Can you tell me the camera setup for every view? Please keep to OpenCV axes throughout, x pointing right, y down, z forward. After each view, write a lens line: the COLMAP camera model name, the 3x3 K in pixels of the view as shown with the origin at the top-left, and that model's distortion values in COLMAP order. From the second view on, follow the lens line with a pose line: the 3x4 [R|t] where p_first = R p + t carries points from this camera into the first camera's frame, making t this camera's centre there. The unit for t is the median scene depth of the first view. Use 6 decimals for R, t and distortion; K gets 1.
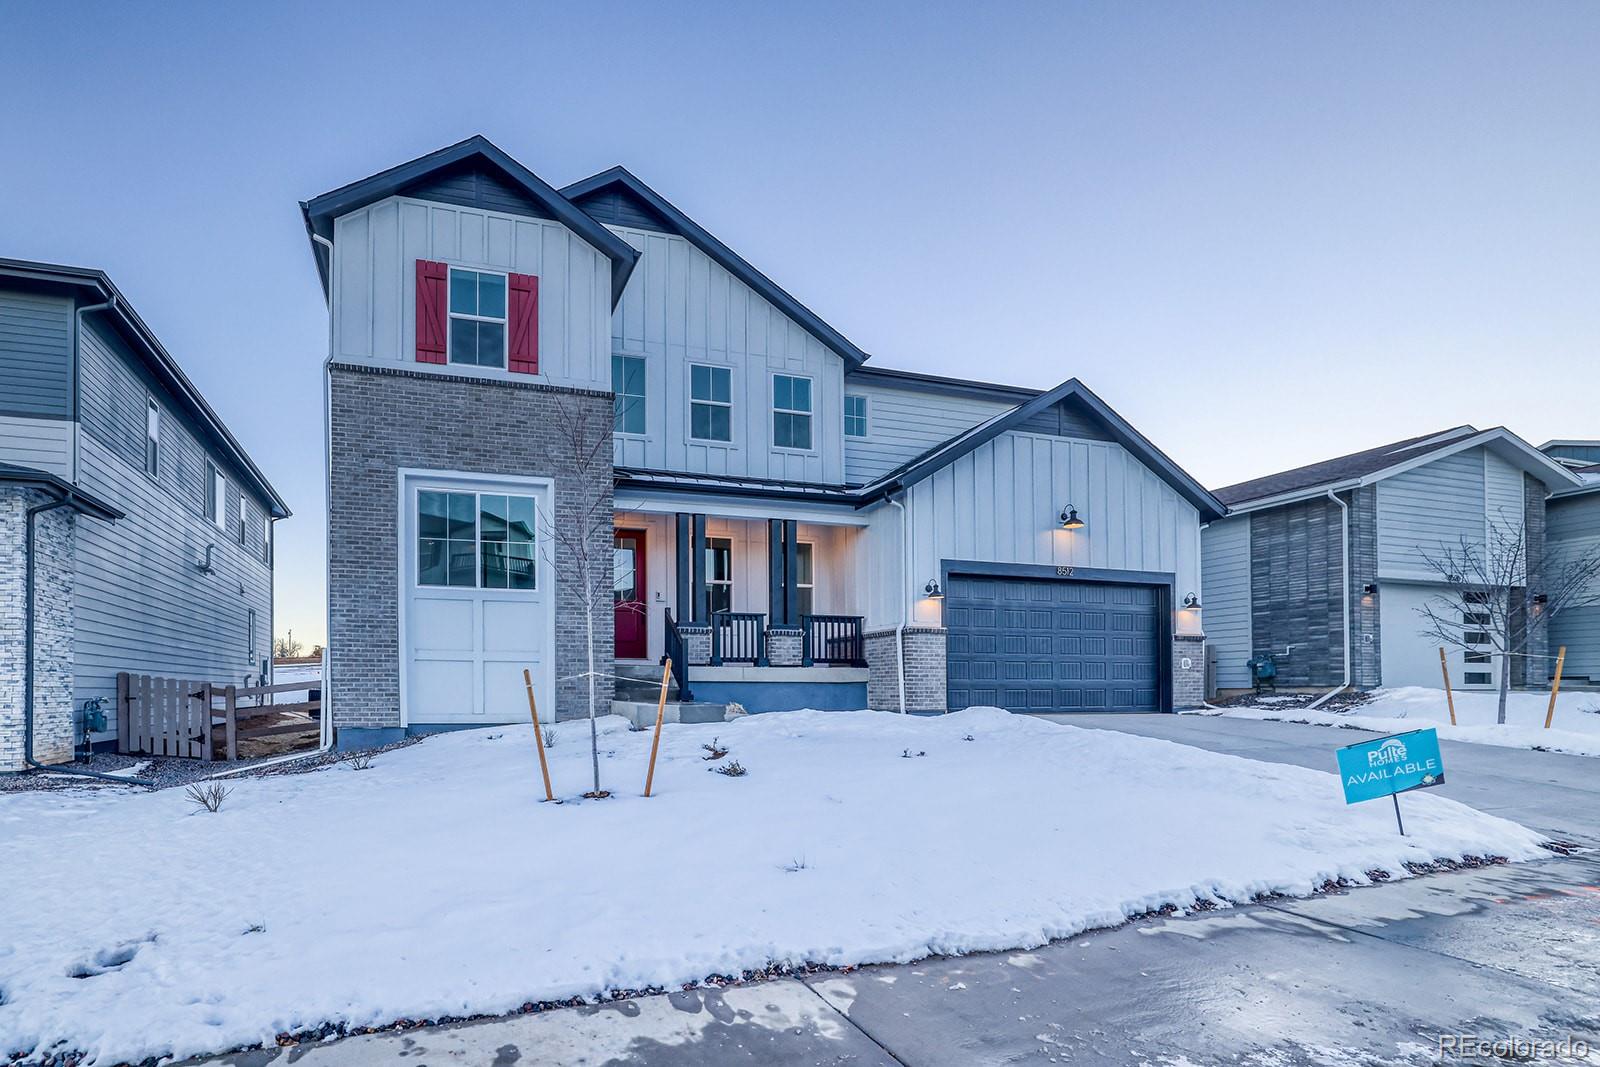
lens RADIAL K [[775.2, 0, 799.8], [0, 775.2, 681.2], [0, 0, 1]] dist [-0.002666, -0.000468]
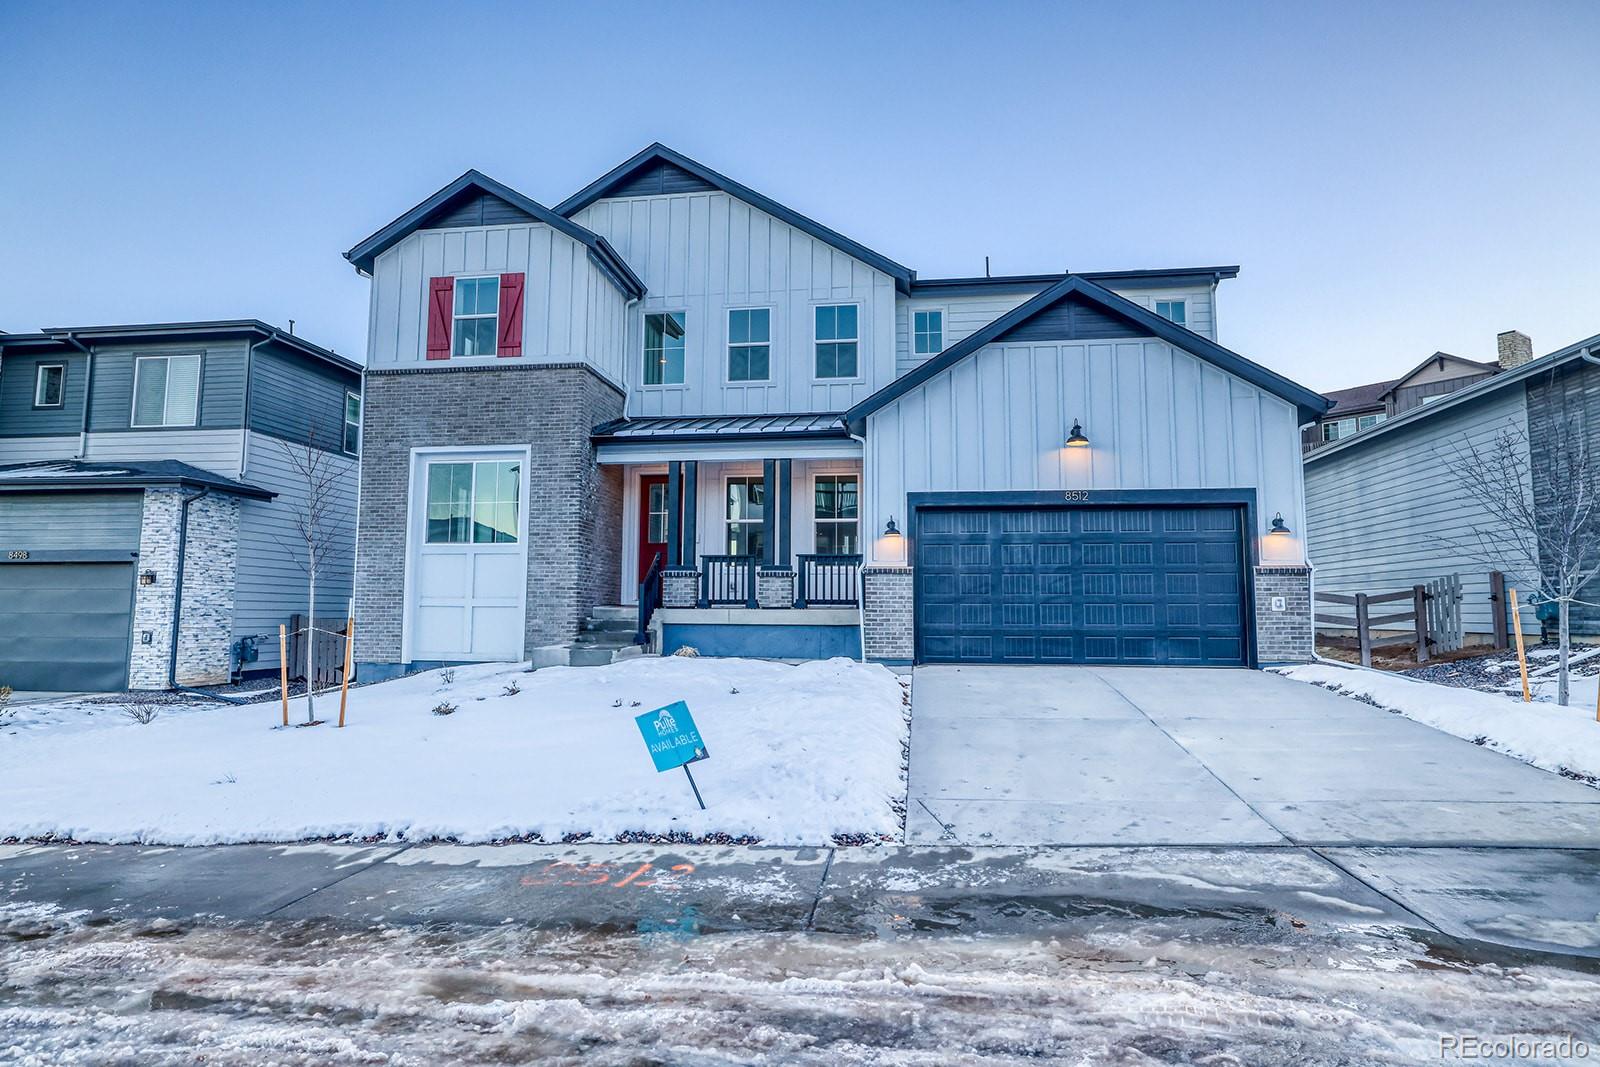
lens RADIAL K [[903.8, 0, 800.0], [0, 903.8, 533.5], [0, 0, 1]] dist [0.026266, 0.000023]
pose [[0.908993, -0.034043, -0.415418, 0.513054], [-0.001495, 0.996386, -0.084923, -0.017672], [0.416808, 0.077816, 0.905658, -0.021397]]
